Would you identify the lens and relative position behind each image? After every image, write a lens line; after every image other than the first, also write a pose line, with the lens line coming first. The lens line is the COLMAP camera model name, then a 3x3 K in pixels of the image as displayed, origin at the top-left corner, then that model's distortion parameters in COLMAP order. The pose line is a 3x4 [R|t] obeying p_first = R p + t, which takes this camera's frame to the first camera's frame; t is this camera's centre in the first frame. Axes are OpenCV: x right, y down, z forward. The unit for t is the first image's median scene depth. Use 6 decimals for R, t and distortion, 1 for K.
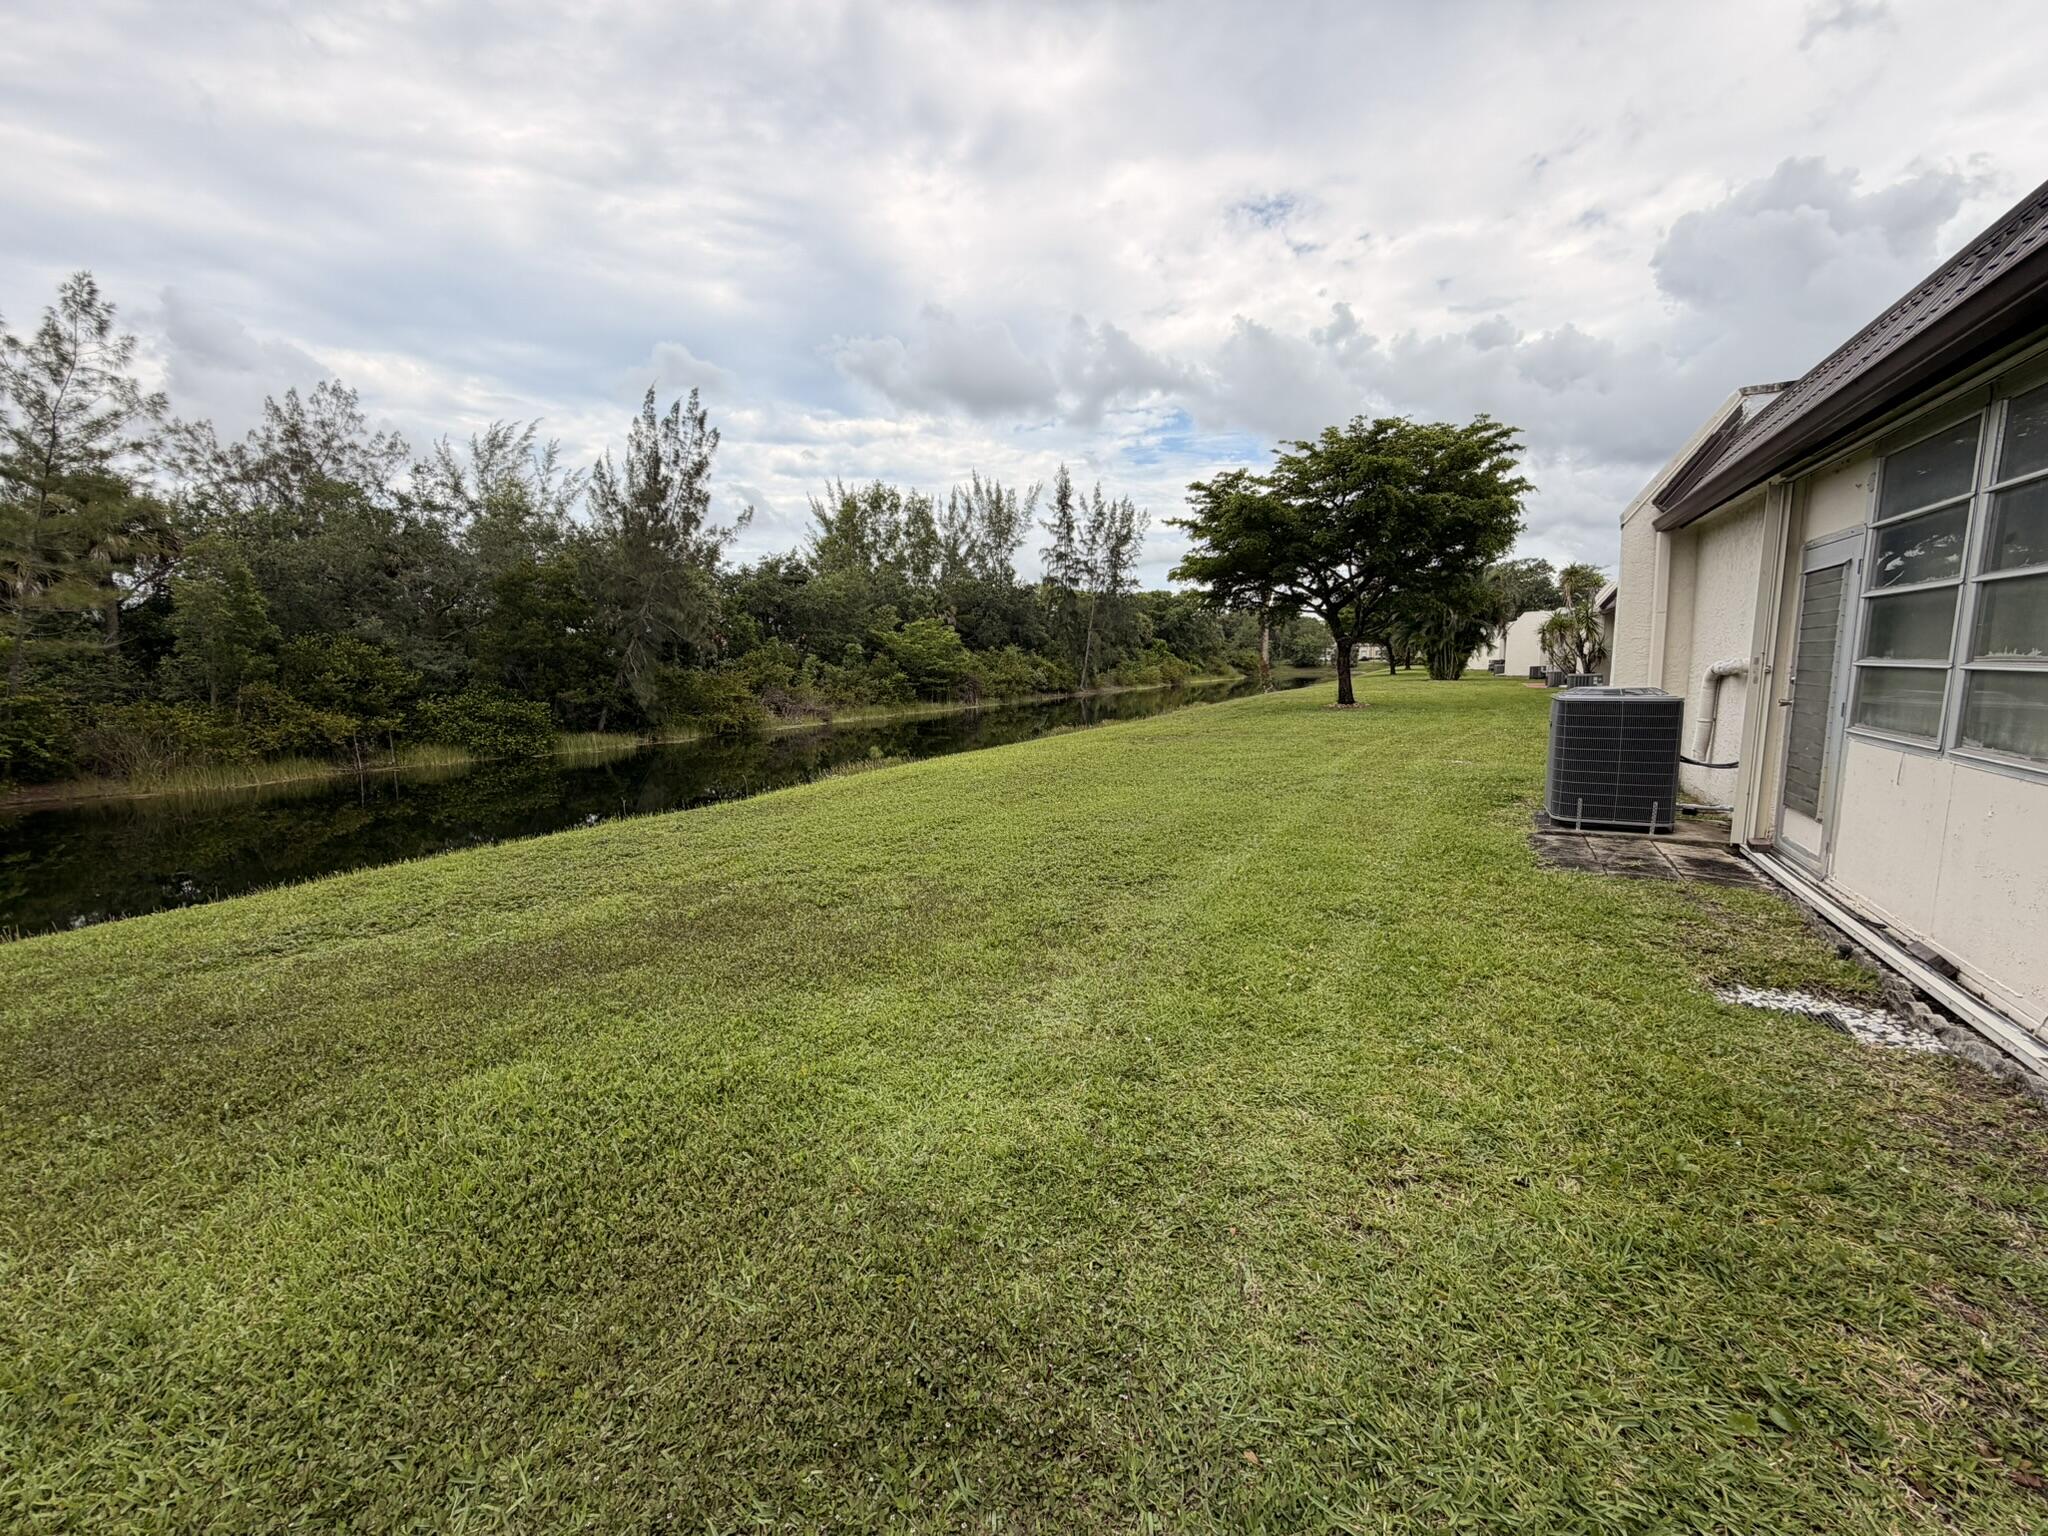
lens RADIAL K [[816.1, 0, 1023.8], [0, 816.1, 763.0], [0, 0, 1]] dist [0.002342, -0.000077]
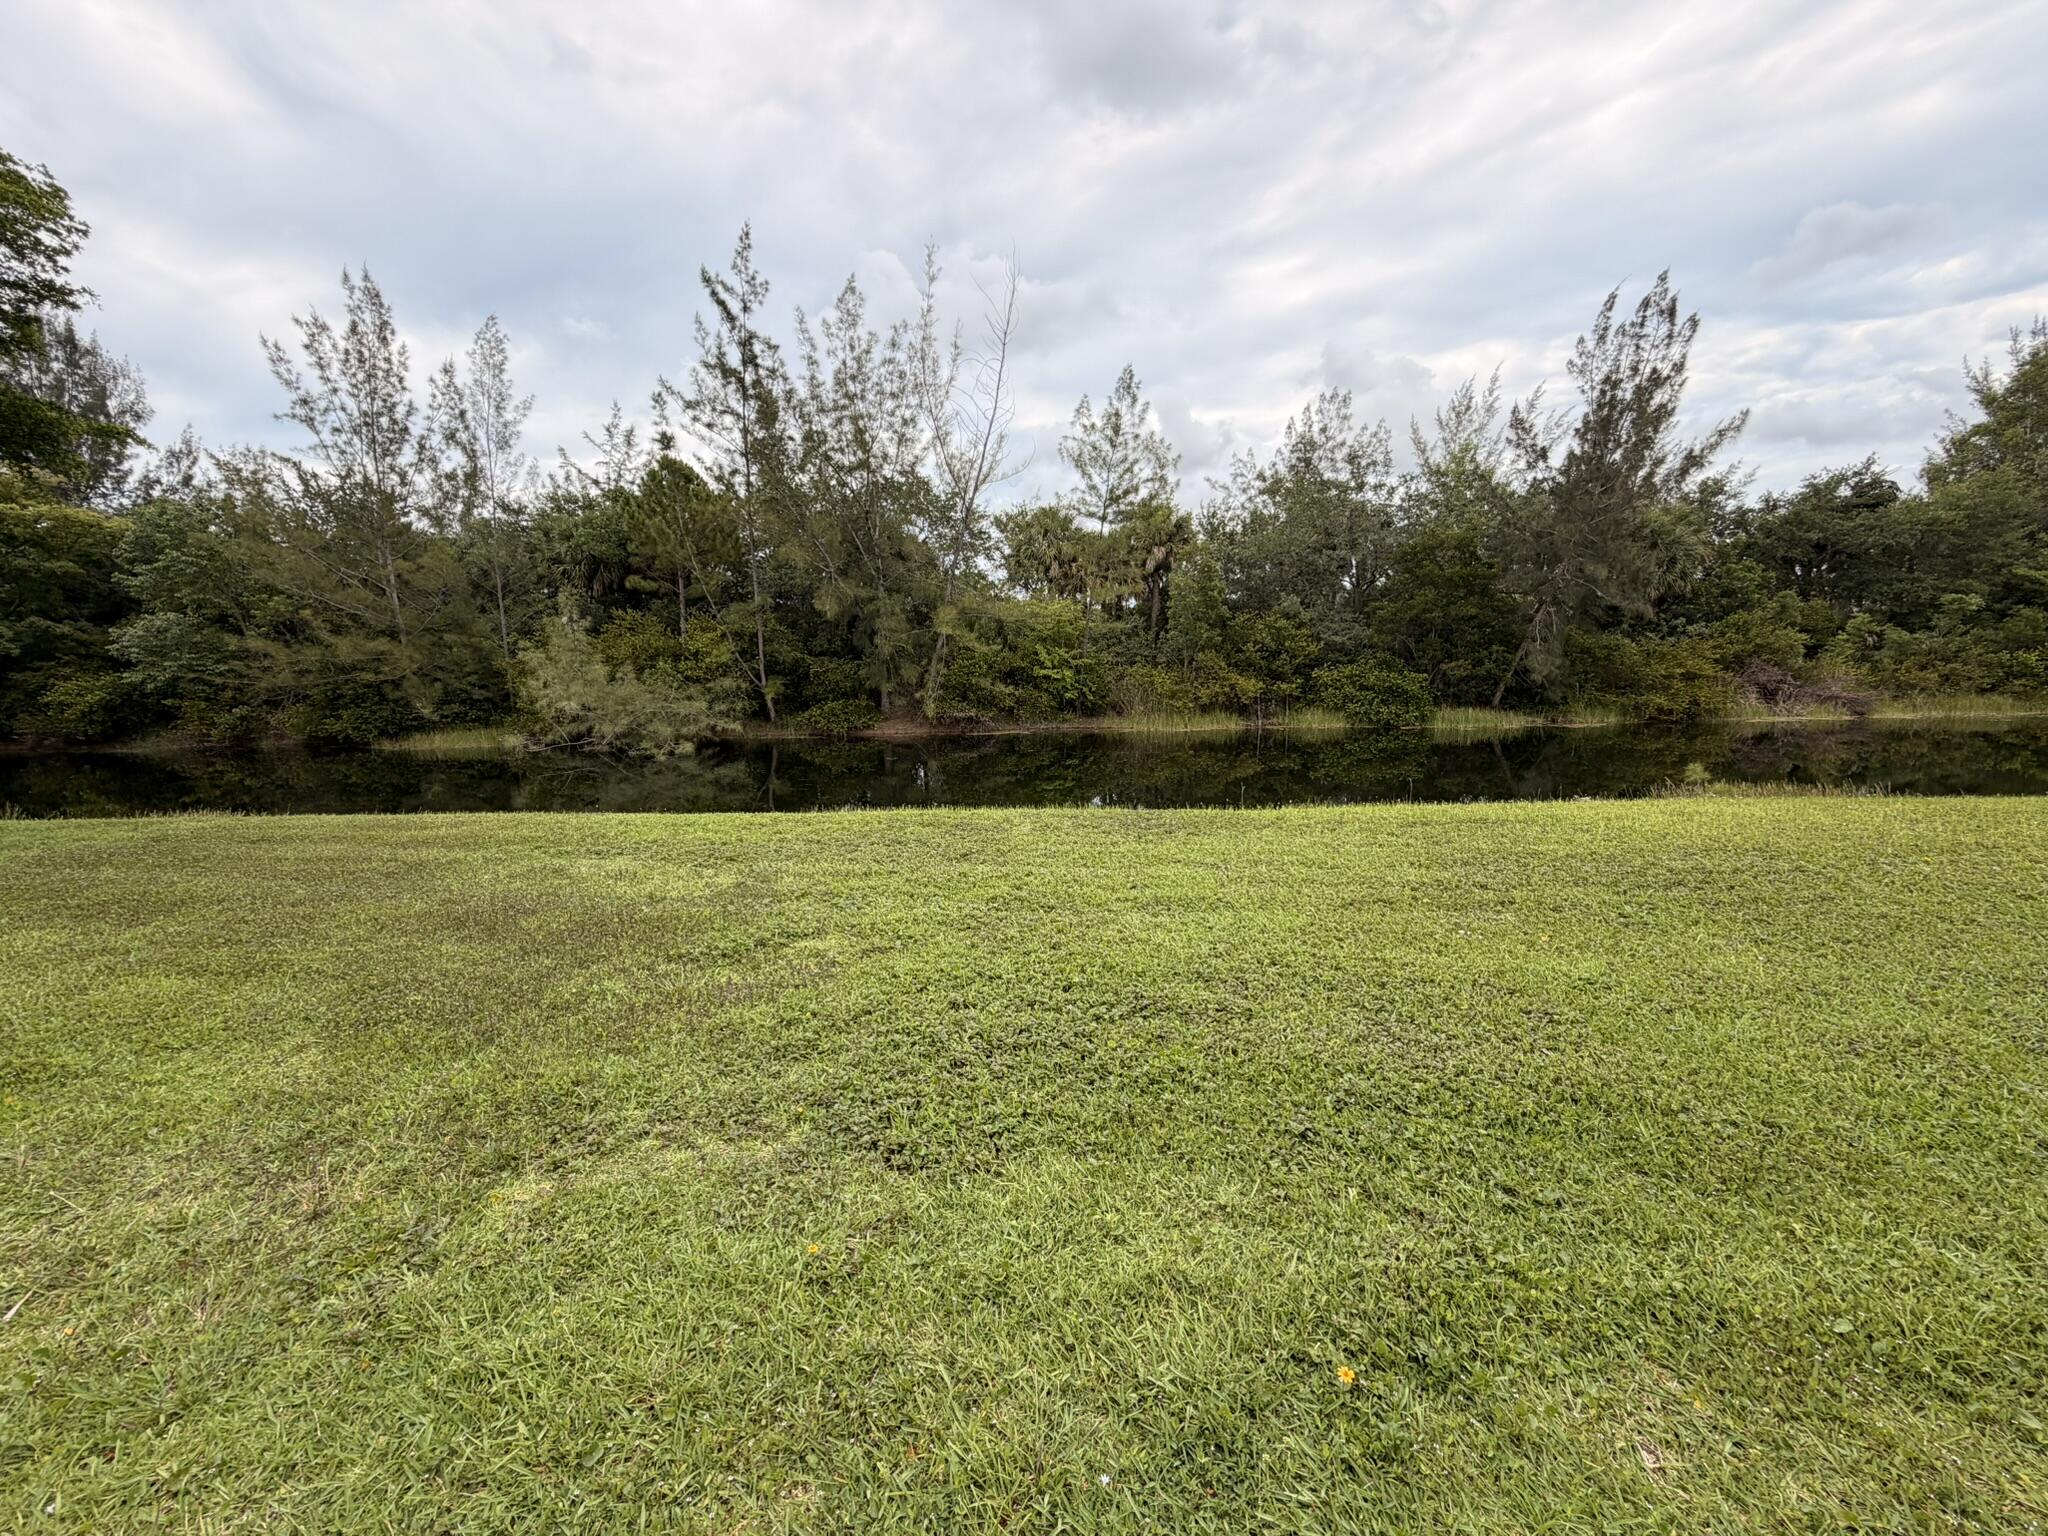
lens RADIAL K [[813.7, 0, 1024.5], [0, 813.7, 773.3], [0, 0, 1]] dist [-0.007533, 0.000294]
pose [[0.425404, 0.142621, -0.893695, 0.085132], [-0.094372, 0.989111, 0.112927, -0.018756], [0.900070, 0.036300, 0.434231, 0.138215]]
